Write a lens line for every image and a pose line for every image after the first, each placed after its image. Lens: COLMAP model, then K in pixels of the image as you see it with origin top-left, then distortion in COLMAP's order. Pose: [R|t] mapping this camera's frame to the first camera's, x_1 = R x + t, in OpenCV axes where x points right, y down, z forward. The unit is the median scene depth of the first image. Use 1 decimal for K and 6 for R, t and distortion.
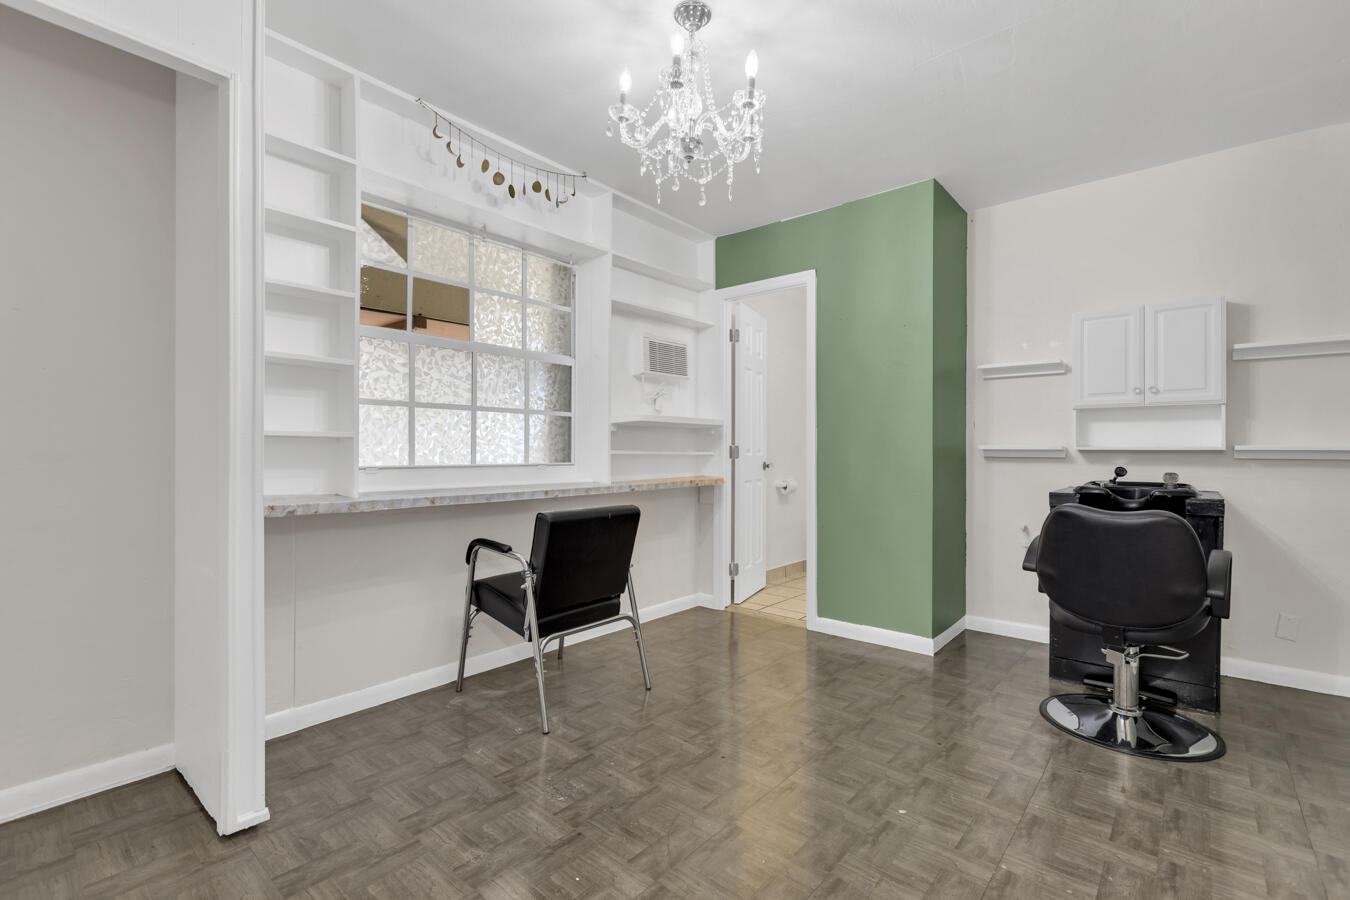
lens RADIAL K [[612.9, 0, 674.0], [0, 612.9, 447.9], [0, 0, 1]] dist [0.026186, -0.000145]
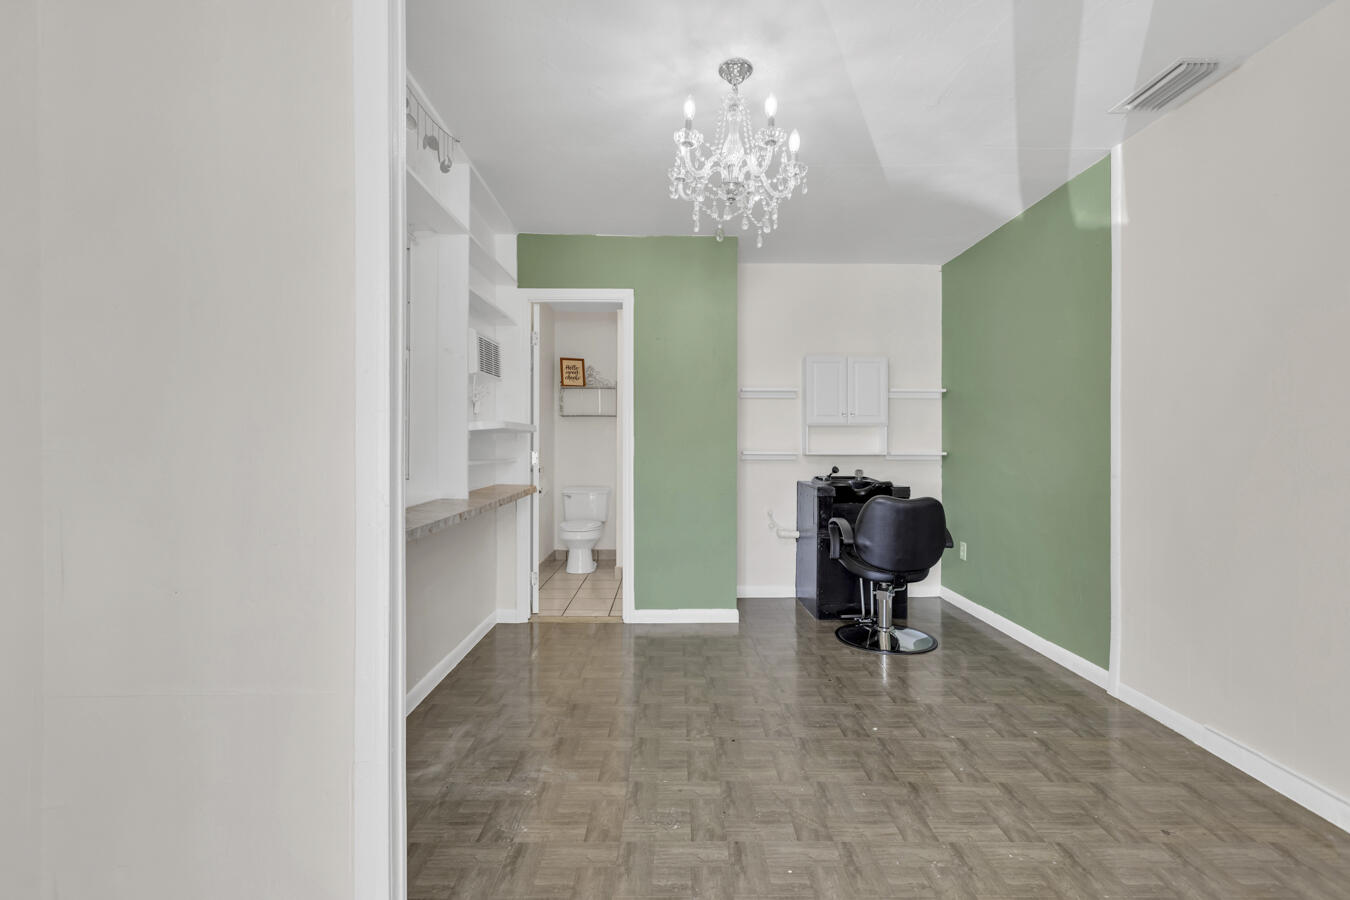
lens RADIAL K [[611.4, 0, 676.9], [0, 611.4, 446.6], [0, 0, 1]] dist [-0.000434, -0.000762]
pose [[0.748837, -0.004353, 0.662740, -0.515538], [-0.001371, 0.999966, 0.008117, -0.027345], [-0.662753, -0.006987, 0.748806, 0.174153]]
